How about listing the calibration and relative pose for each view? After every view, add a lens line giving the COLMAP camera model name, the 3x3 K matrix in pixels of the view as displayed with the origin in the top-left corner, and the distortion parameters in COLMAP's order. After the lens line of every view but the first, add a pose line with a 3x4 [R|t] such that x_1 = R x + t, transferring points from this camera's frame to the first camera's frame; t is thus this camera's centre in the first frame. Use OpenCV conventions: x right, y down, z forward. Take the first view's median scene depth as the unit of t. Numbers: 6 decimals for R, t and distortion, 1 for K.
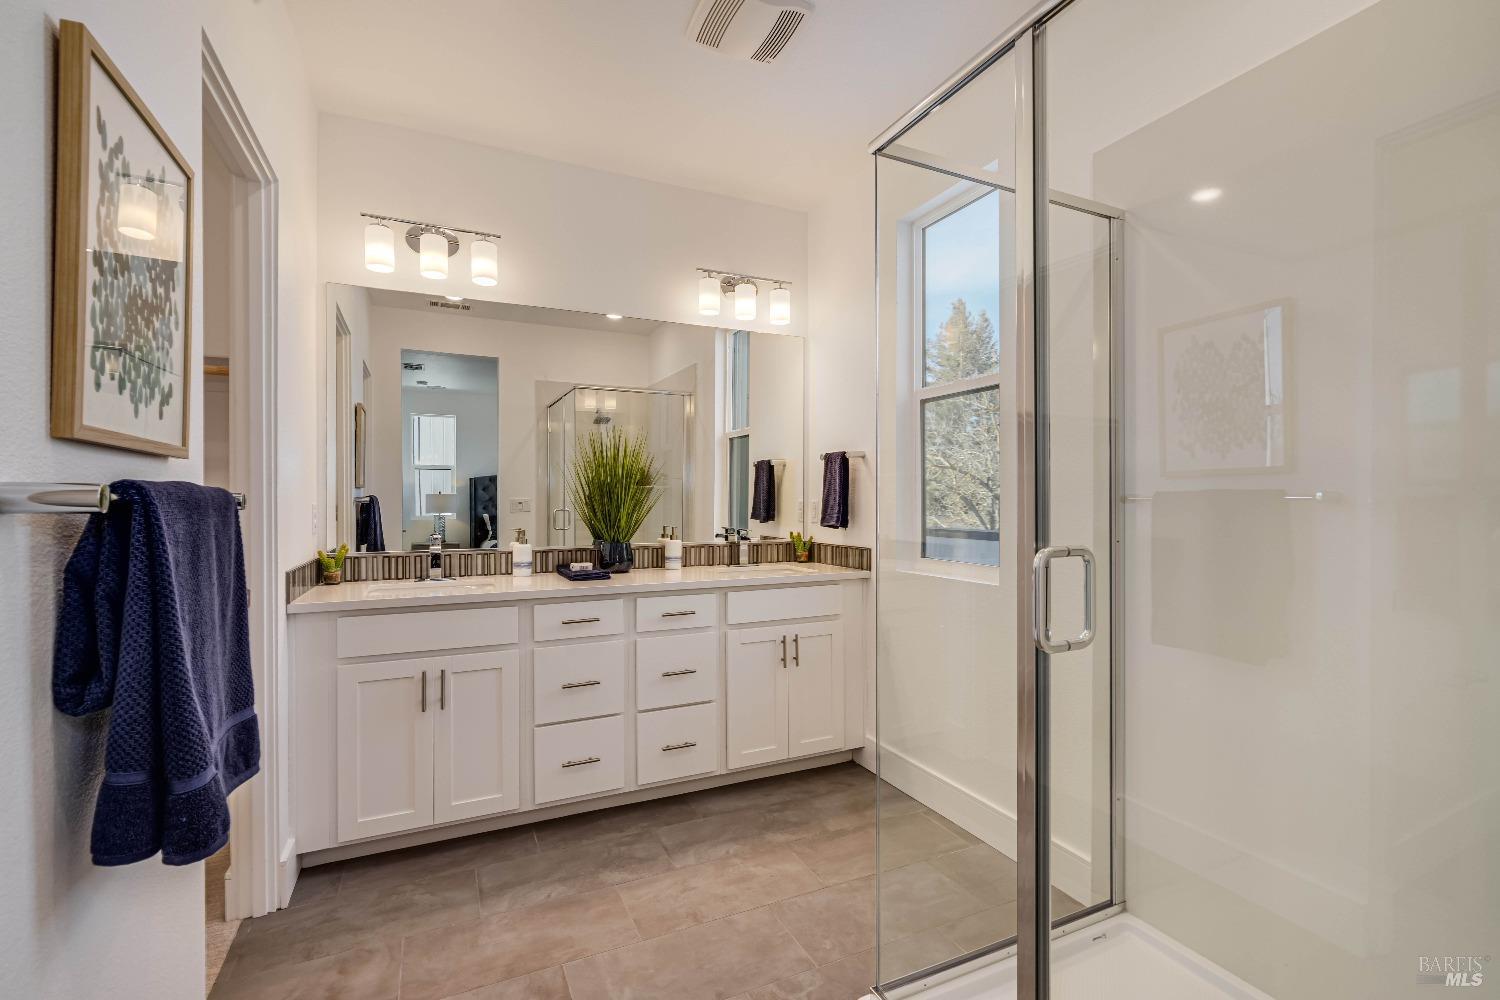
lens RADIAL K [[696.9, 0, 791.7], [0, 696.9, 499.2], [0, 0, 1]] dist [-0.004402, 0.001794]
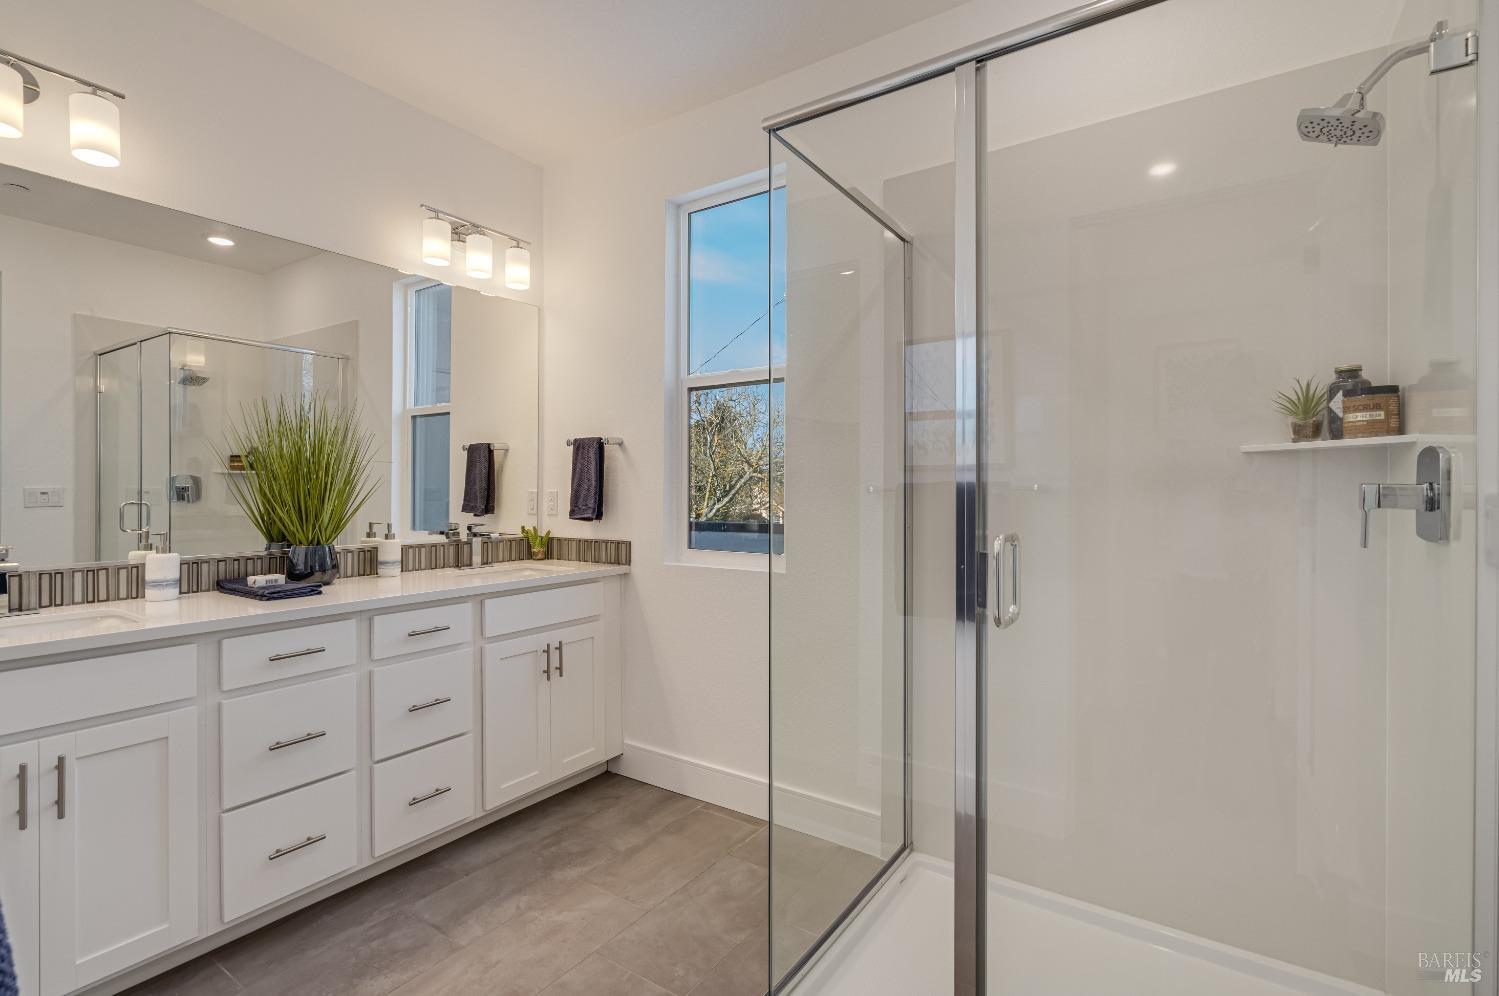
lens RADIAL K [[696.4, 0, 780.3], [0, 696.4, 490.3], [0, 0, 1]] dist [-0.004402, 0.001794]
pose [[0.857458, 0.002502, 0.514548, -0.210806], [-0.002999, 0.999995, 0.000135, 0.000634], [-0.514545, -0.001659, 0.857462, 0.095474]]
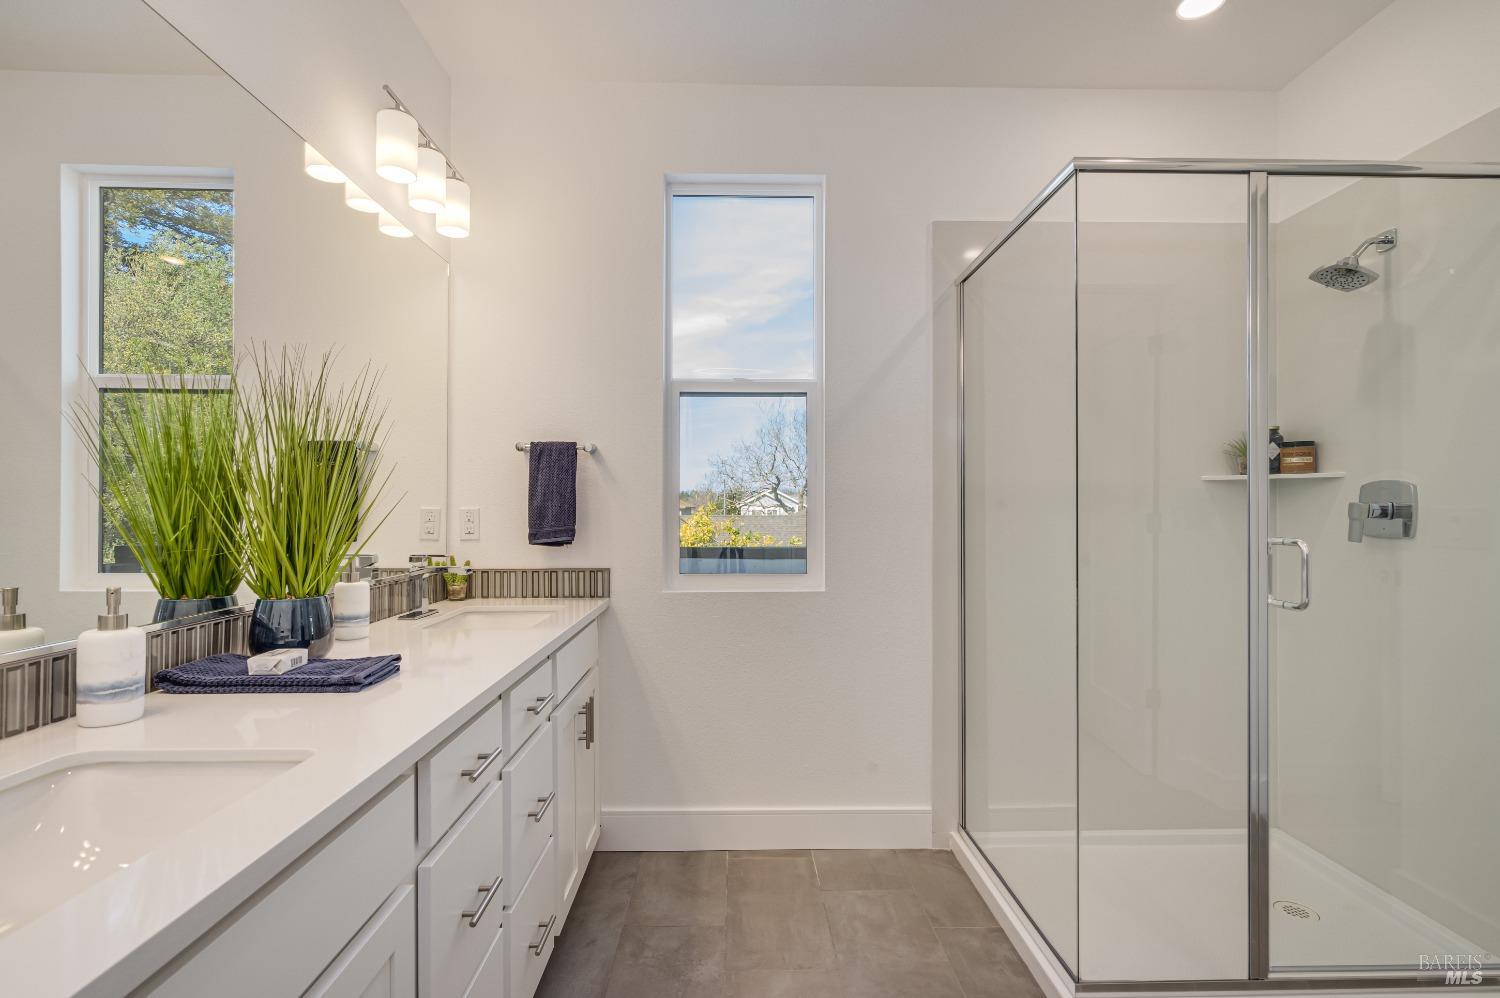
lens RADIAL K [[696.9, 0, 750.6], [0, 696.9, 508.2], [0, 0, 1]] dist [-0.004402, 0.001794]
pose [[0.411395, 0.003607, 0.911450, -0.574201], [-0.001922, 0.999993, -0.003090, 0.004546], [-0.911455, -0.000480, 0.411400, 0.568230]]
